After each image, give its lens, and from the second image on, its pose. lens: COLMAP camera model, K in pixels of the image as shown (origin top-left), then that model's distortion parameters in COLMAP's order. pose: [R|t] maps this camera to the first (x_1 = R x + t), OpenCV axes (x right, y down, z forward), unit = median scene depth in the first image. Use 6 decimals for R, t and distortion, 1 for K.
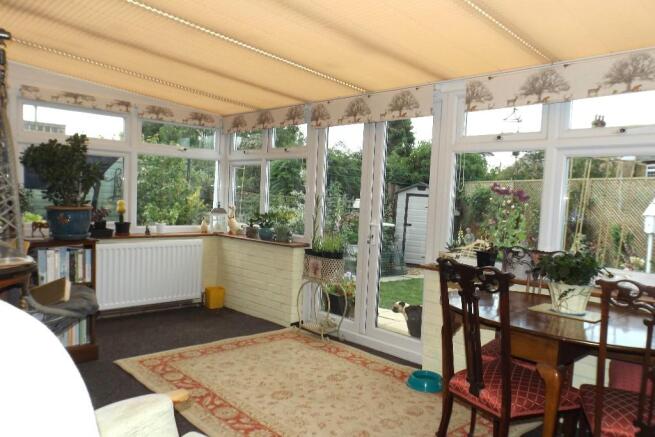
lens RADIAL K [[505.9, 0, 322.3], [0, 505.9, 226.0], [0, 0, 1]] dist [-0.001136, -0.002814]
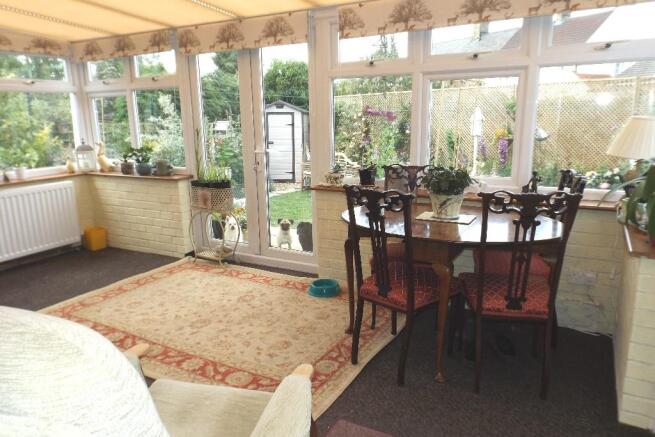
lens RADIAL K [[480.3, 0, 327.4], [0, 480.3, 229.5], [0, 0, 1]] dist [-0.002118, -0.007008]
pose [[0.949451, -0.131932, 0.284845, -0.071637], [0.077886, 0.978027, 0.193381, -0.028609], [-0.304099, -0.161420, 0.938865, 0.000561]]
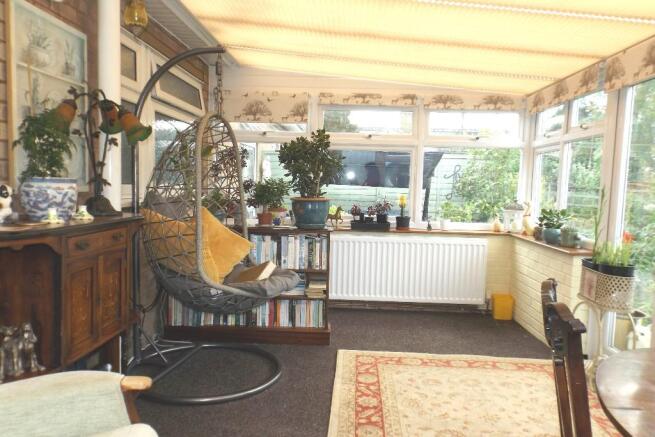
lens RADIAL K [[505.9, 0, 322.3], [0, 505.9, 226.0], [0, 0, 1]] dist [-0.001136, -0.002814]
pose [[0.690384, 0.040557, -0.722305, 0.276146], [-0.042191, 0.998985, 0.015766, 0.002892], [0.722212, 0.019591, 0.691394, 0.250581]]
